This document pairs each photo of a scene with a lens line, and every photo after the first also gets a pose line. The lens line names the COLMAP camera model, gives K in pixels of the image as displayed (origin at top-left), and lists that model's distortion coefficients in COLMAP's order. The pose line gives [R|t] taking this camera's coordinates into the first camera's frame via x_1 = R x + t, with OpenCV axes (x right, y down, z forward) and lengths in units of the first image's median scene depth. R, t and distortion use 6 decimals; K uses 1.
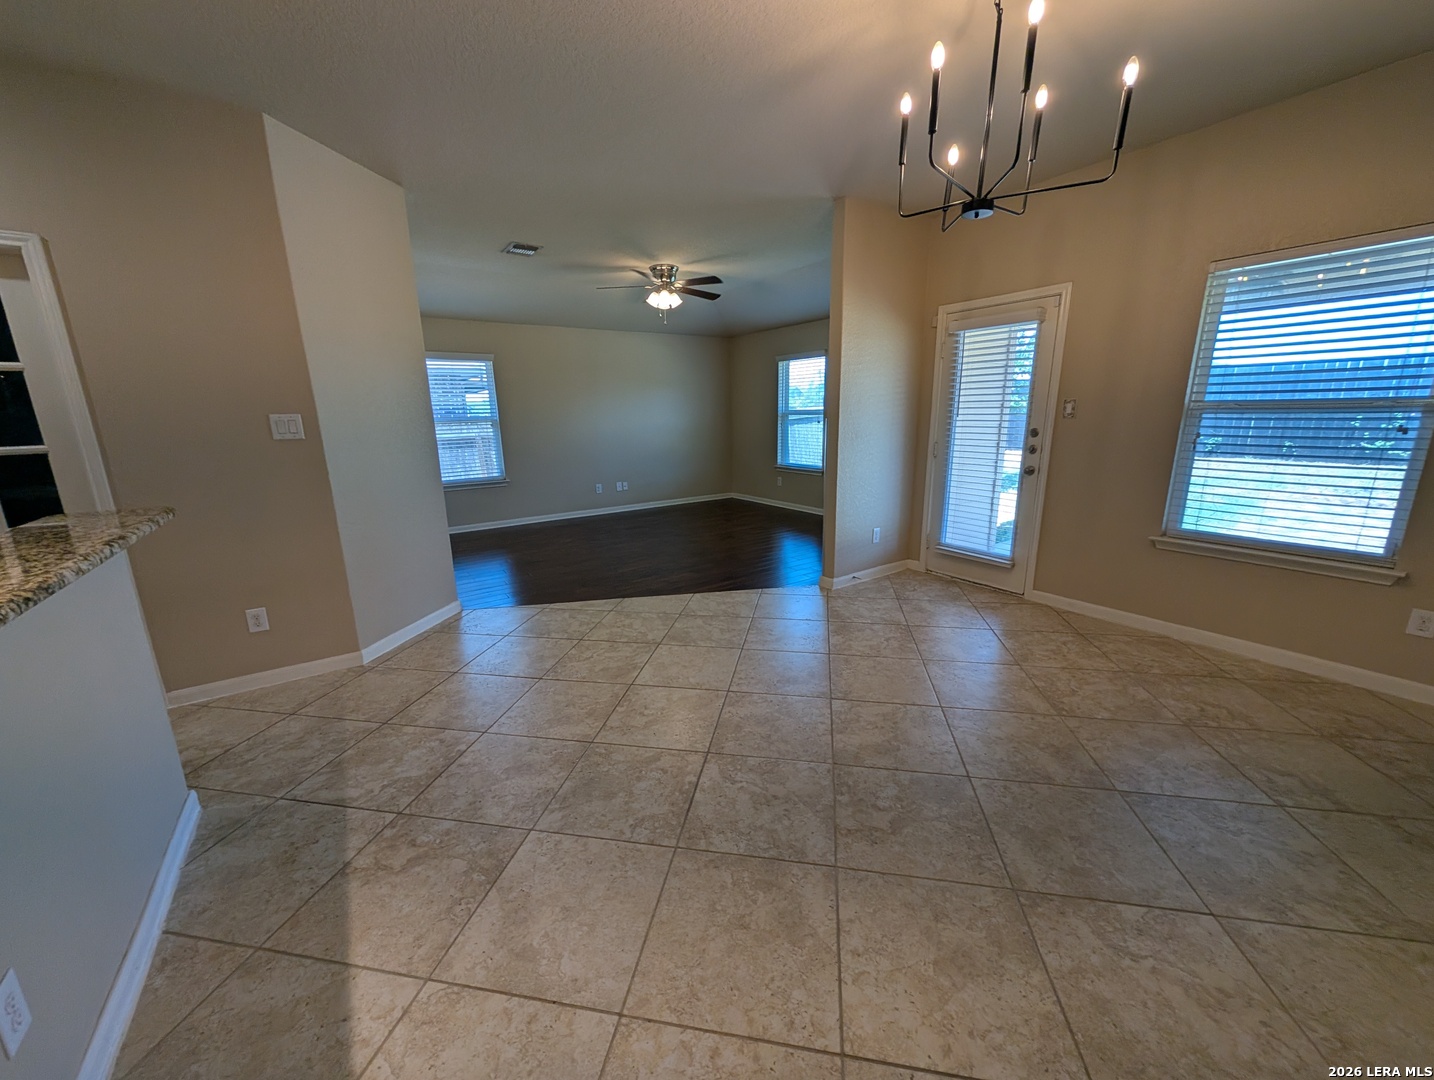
lens RADIAL K [[542.9, 0, 720.0], [0, 542.9, 541.4], [0, 0, 1]] dist [-0.000629, 0.000161]
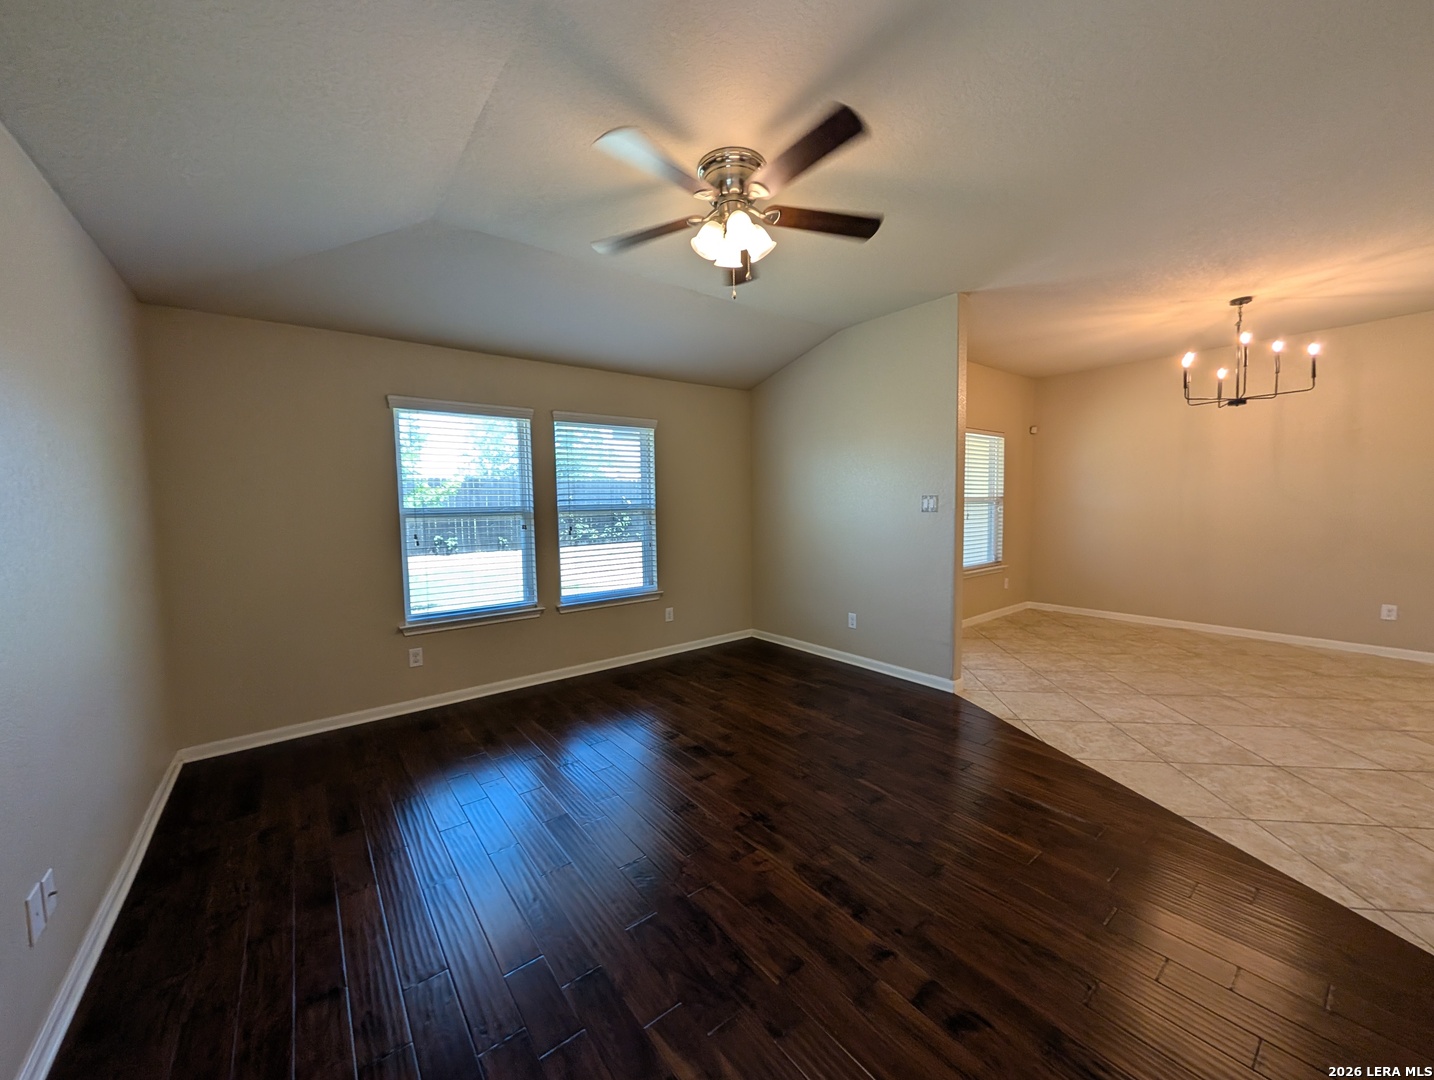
lens RADIAL K [[542.9, 0, 720.0], [0, 542.9, 541.4], [0, 0, 1]] dist [-0.000629, 0.000161]
pose [[-0.055473, -0.053968, 0.997001, -0.802900], [0.251283, 0.965644, 0.066252, -0.377870], [-0.966323, 0.254204, -0.040006, 1.628936]]
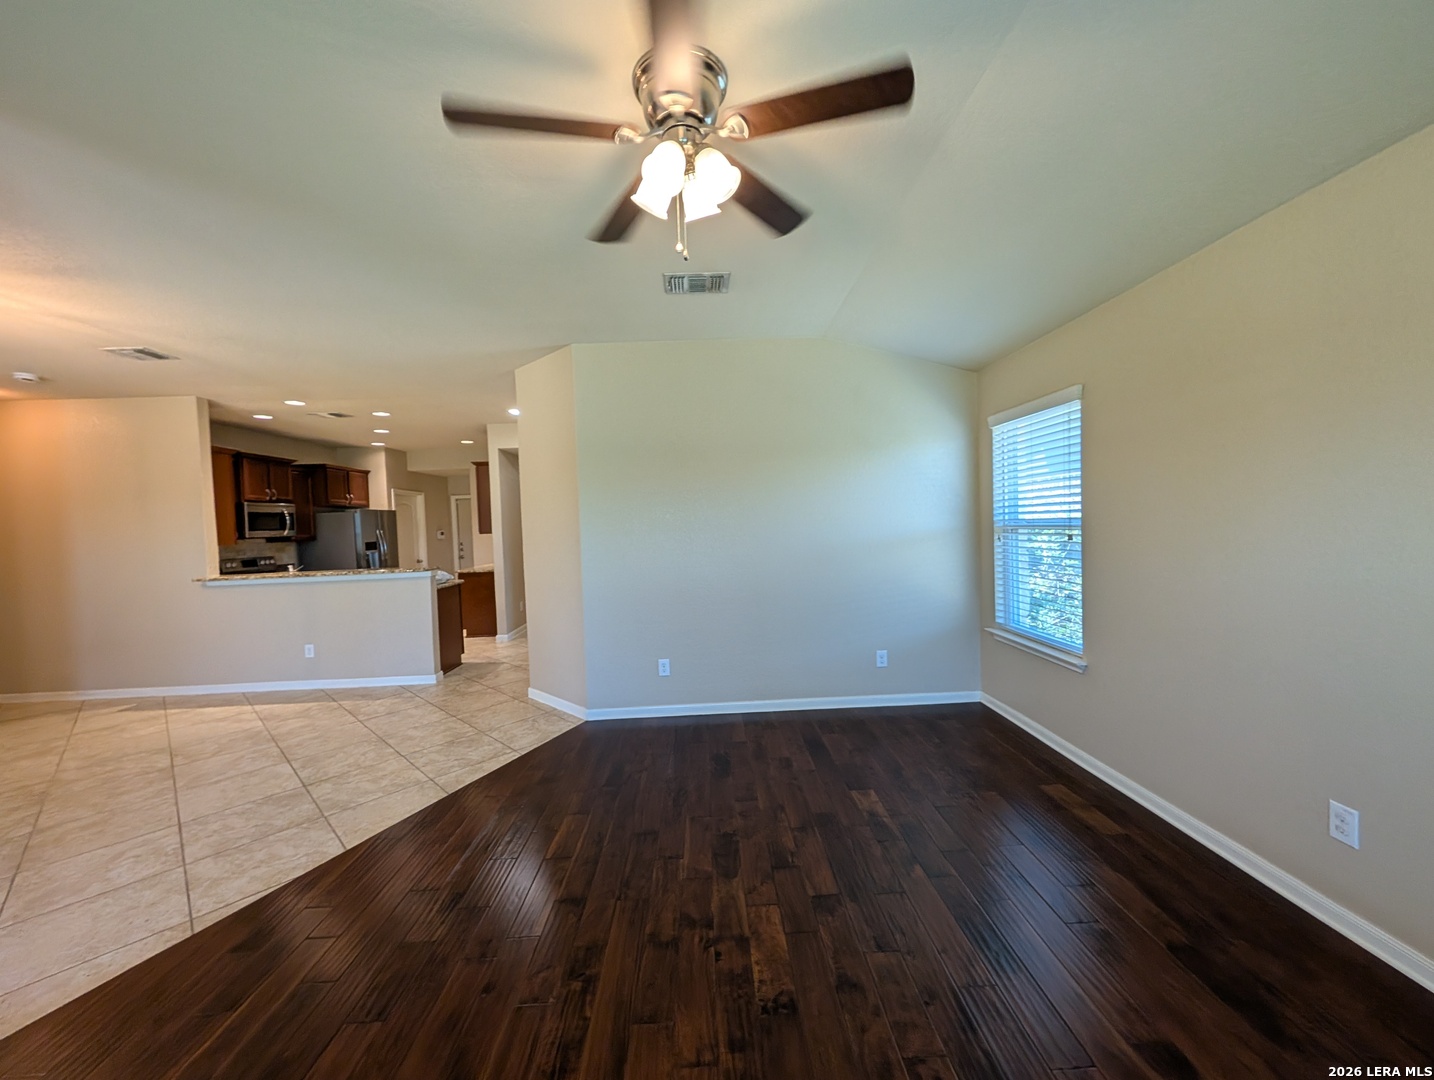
lens RADIAL K [[542.9, 0, 720.0], [0, 542.9, 541.4], [0, 0, 1]] dist [-0.000629, 0.000161]
pose [[-0.542077, 0.070584, -0.837359, 0.235989], [-0.148436, 0.972754, 0.178089, -0.459772], [0.827115, 0.220832, -0.516831, 1.835368]]
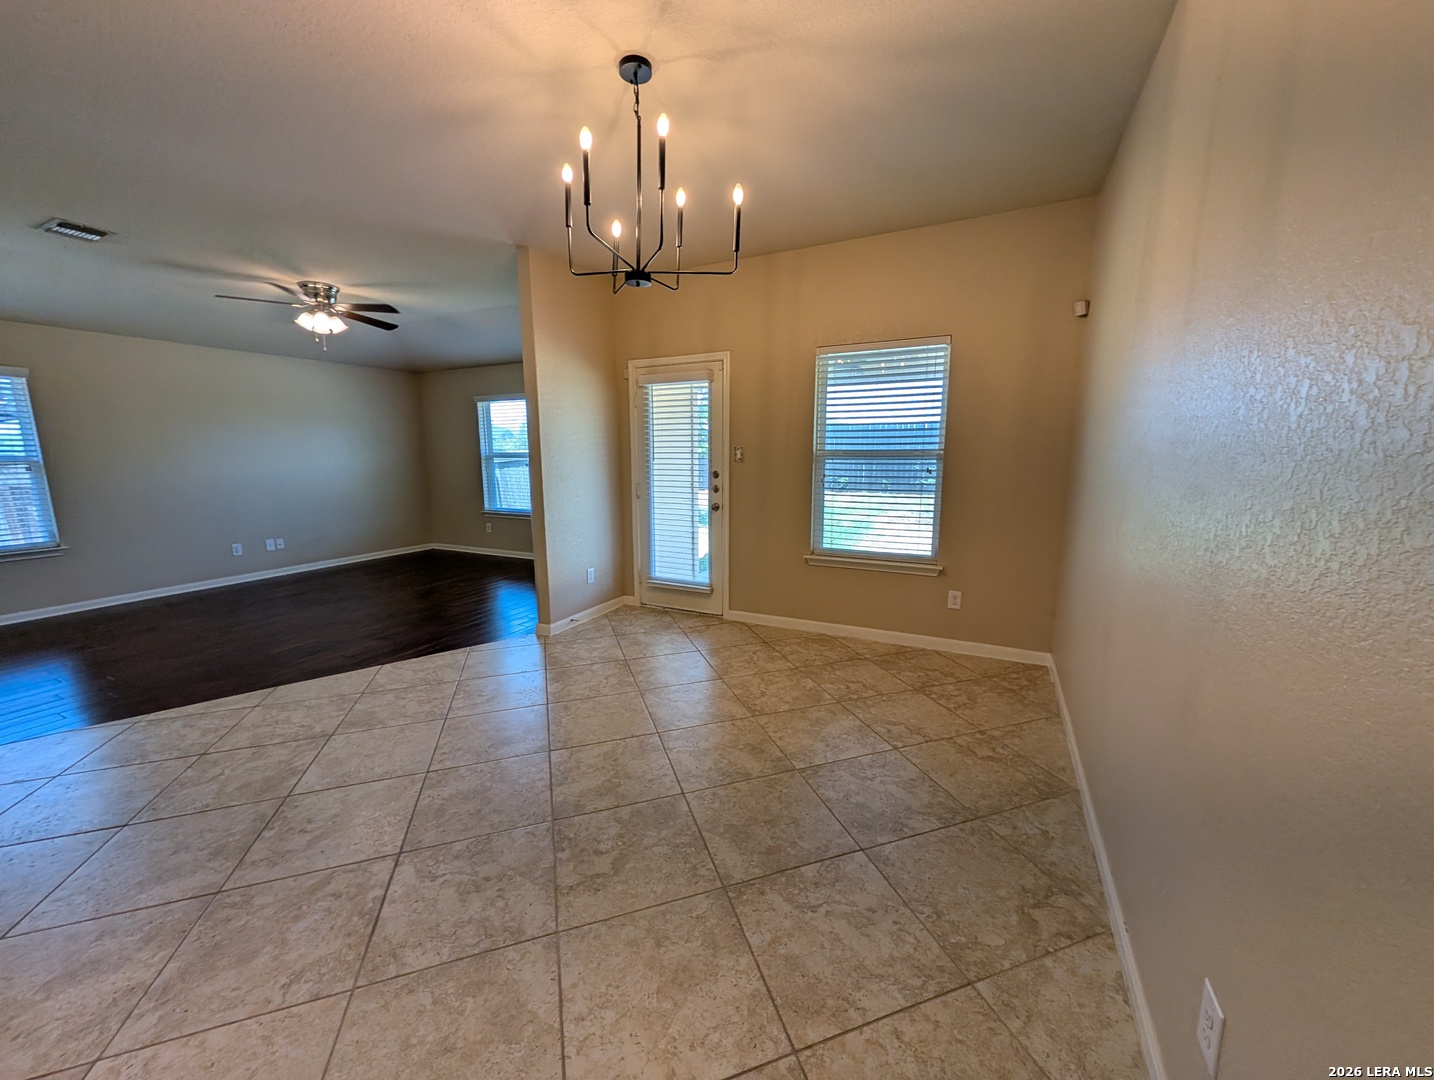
lens RADIAL K [[542.4, 0, 721.8], [0, 542.4, 540.0], [0, 0, 1]] dist [-0.001714, 0.000149]
pose [[0.875310, -0.064011, 0.479307, 0.026646], [0.101983, 0.993342, -0.053581, 0.002439], [-0.472686, 0.095781, 0.876010, -0.009054]]
